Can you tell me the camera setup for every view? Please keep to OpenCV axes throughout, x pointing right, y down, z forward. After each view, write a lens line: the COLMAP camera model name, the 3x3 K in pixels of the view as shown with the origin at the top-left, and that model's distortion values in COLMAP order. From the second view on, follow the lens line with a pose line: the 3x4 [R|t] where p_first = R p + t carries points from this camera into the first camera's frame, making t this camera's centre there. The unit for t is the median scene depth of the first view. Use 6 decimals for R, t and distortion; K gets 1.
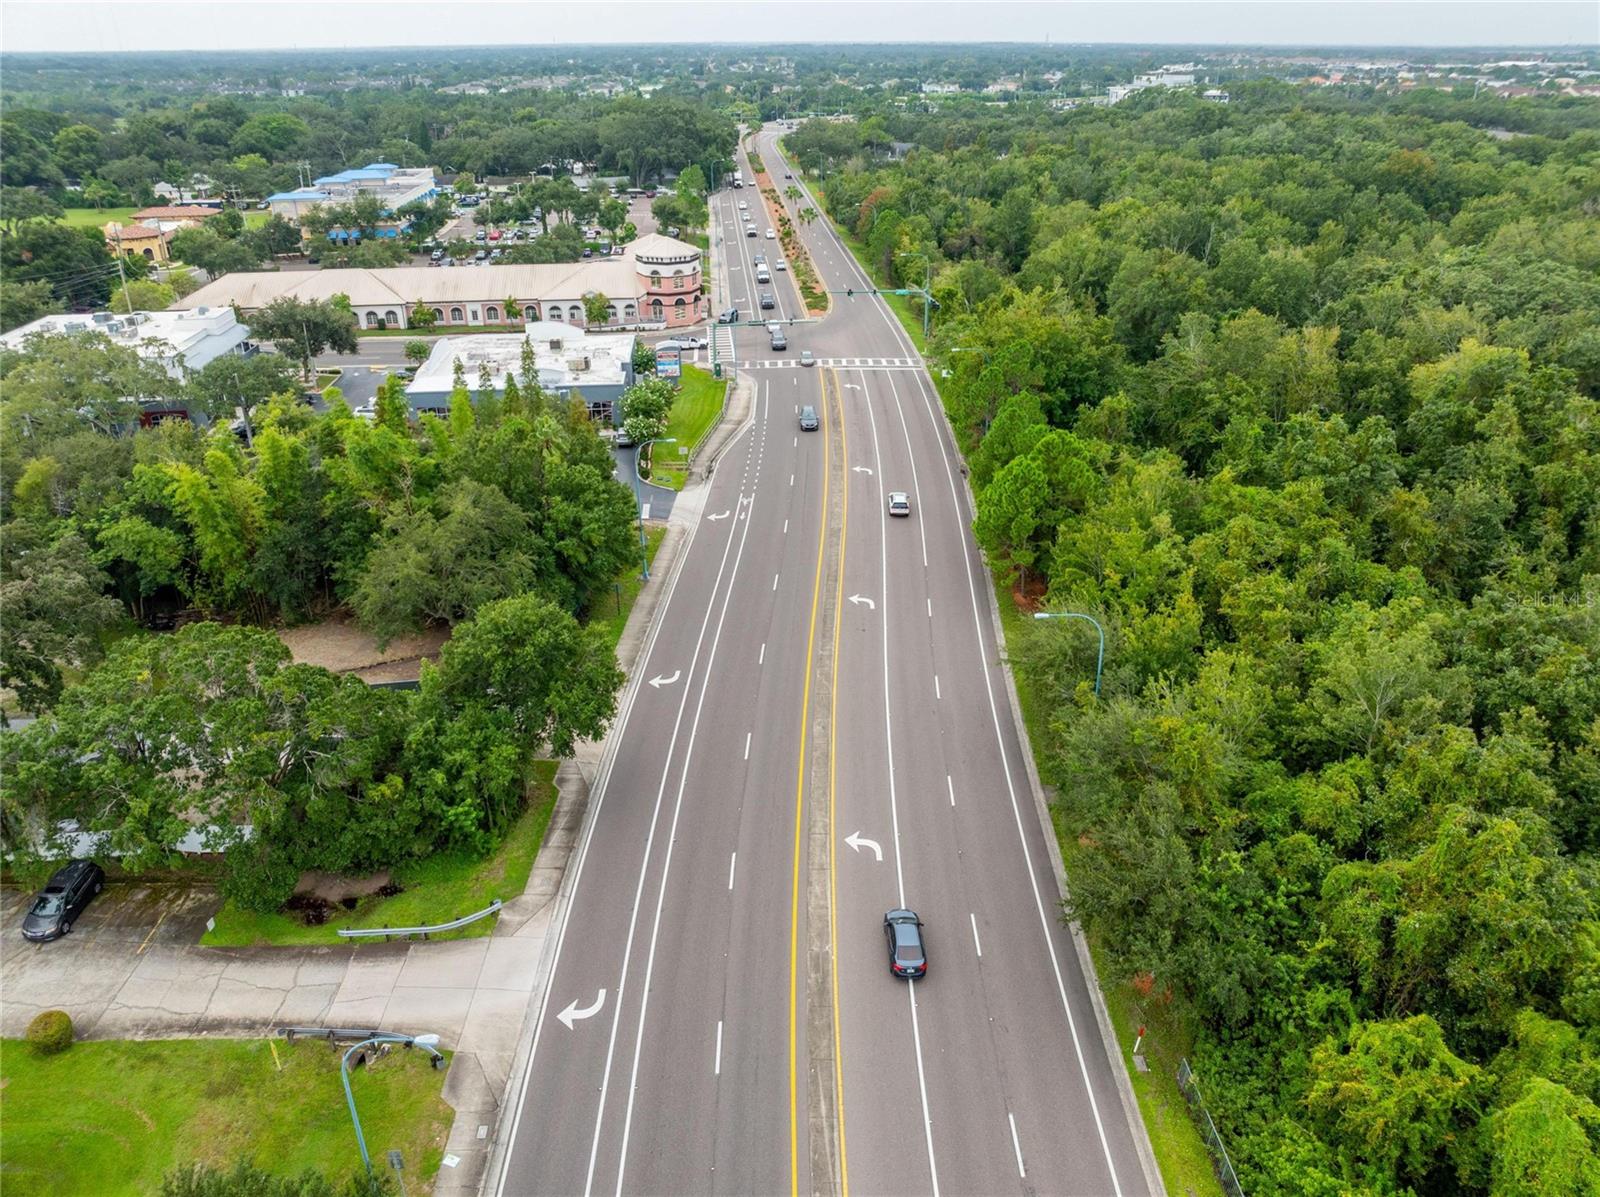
lens RADIAL K [[1123.7, 0, 809.1], [0, 1123.7, 595.0], [0, 0, 1]] dist [-0.035687, -0.001010]
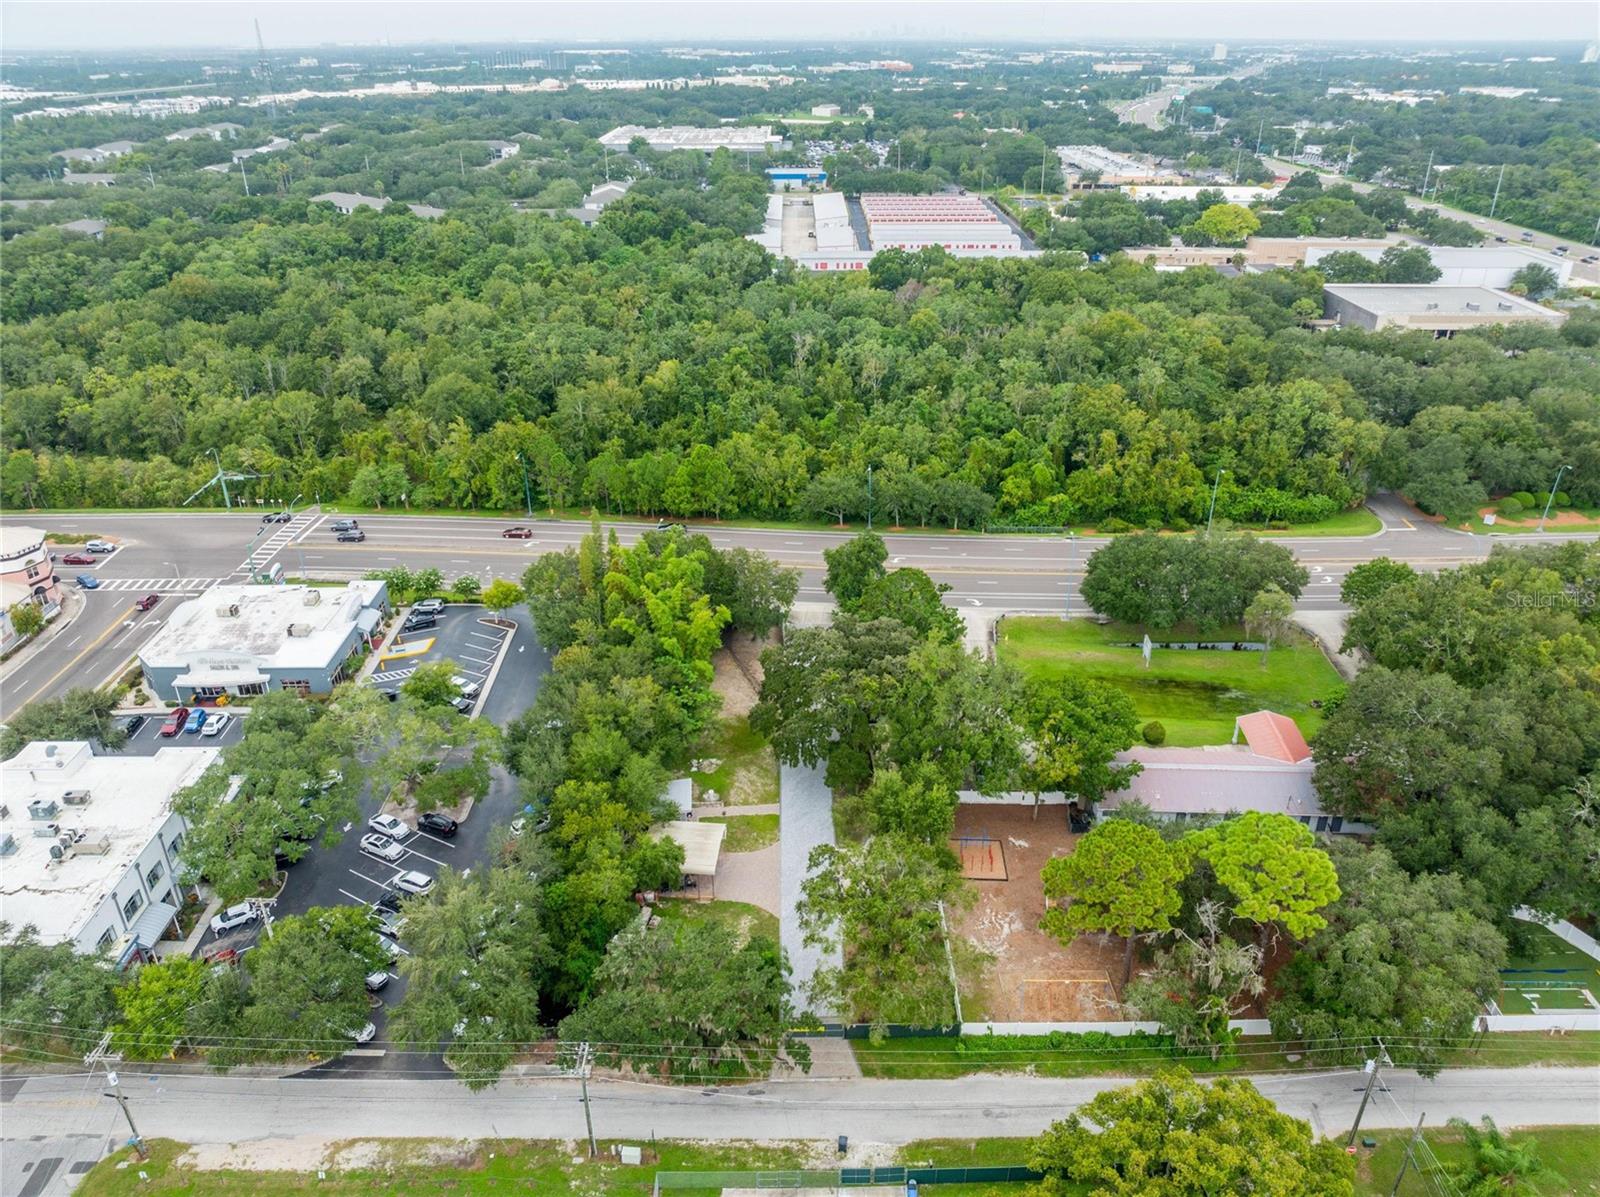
lens RADIAL K [[1123.7, 0, 809.1], [0, 1123.7, 595.0], [0, 0, 1]] dist [-0.035687, -0.001010]
pose [[0.074038, -0.447071, 0.891429, -1.518281], [0.445766, 0.814448, 0.371440, -0.516325], [-0.892083, 0.369868, 0.259589, 0.286270]]
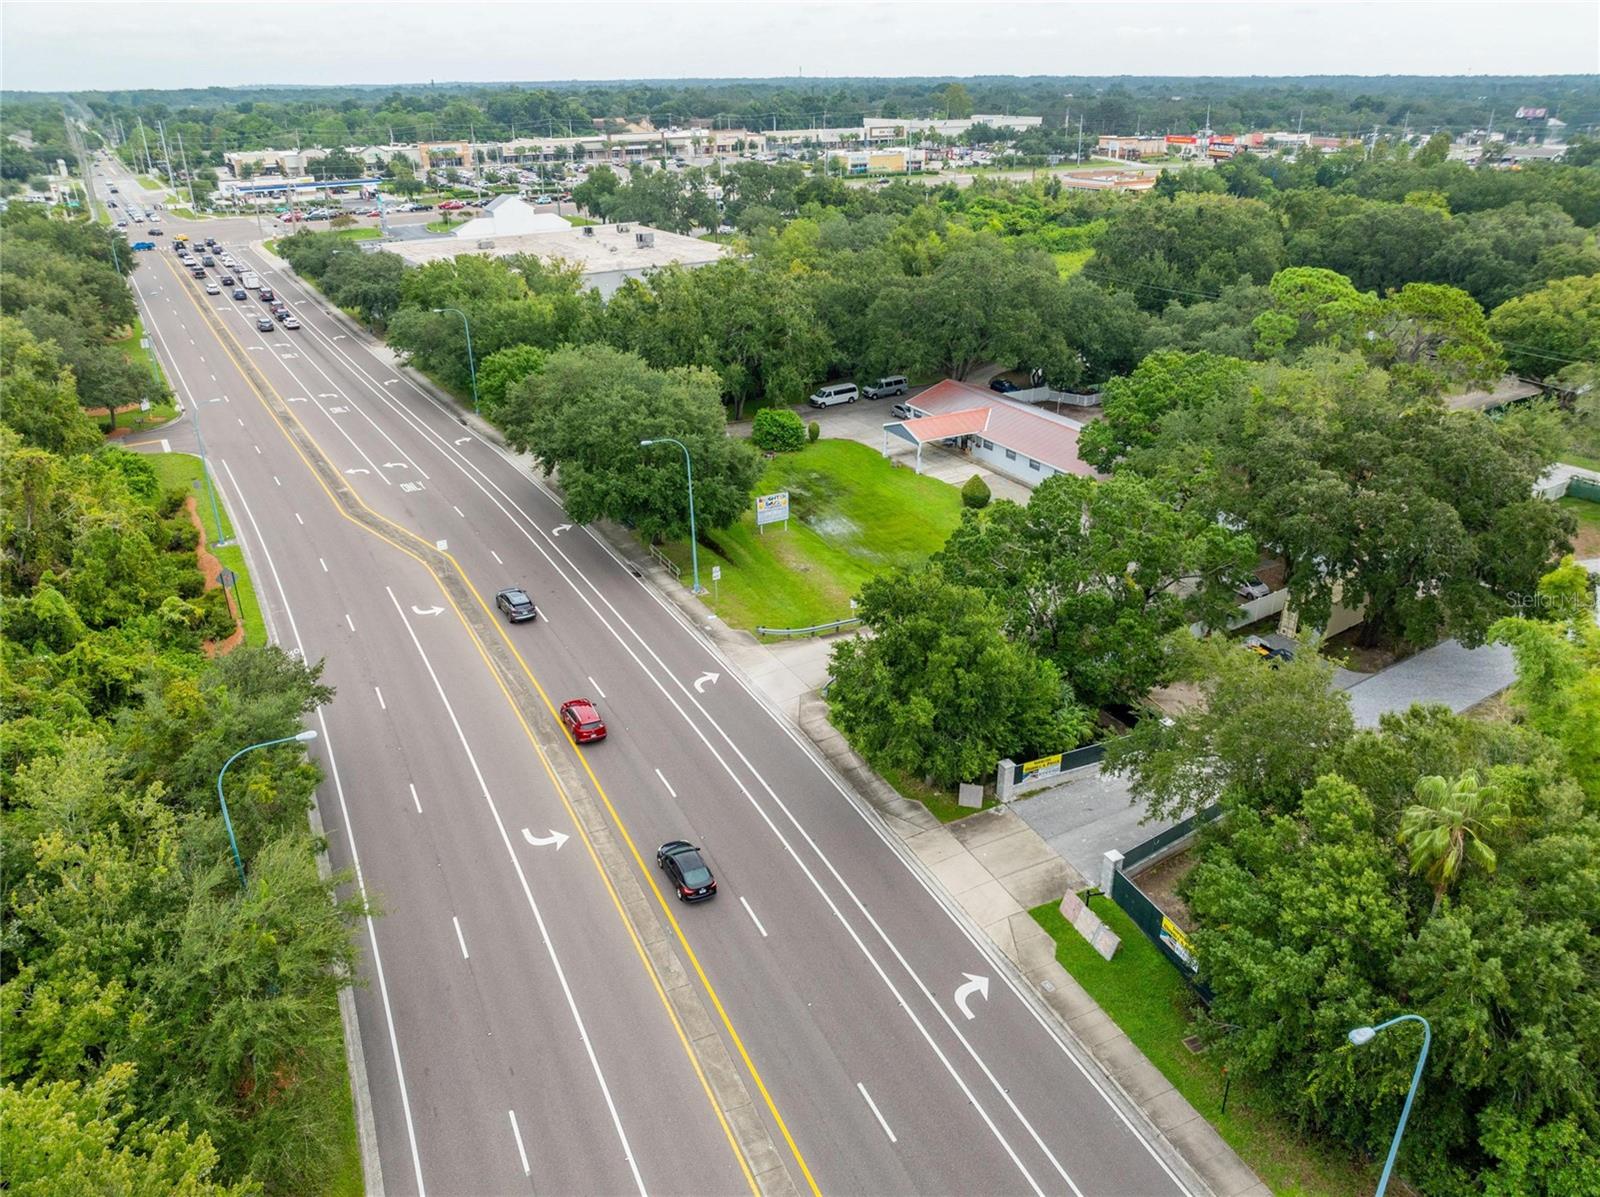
lens RADIAL K [[1123.7, 0, 809.1], [0, 1123.7, 595.0], [0, 0, 1]] dist [-0.035687, -0.001010]
pose [[-0.888527, 0.204043, -0.410957, 0.113822], [-0.191736, 0.648600, 0.736584, -0.364811], [0.416841, 0.733270, -0.537176, 0.843634]]
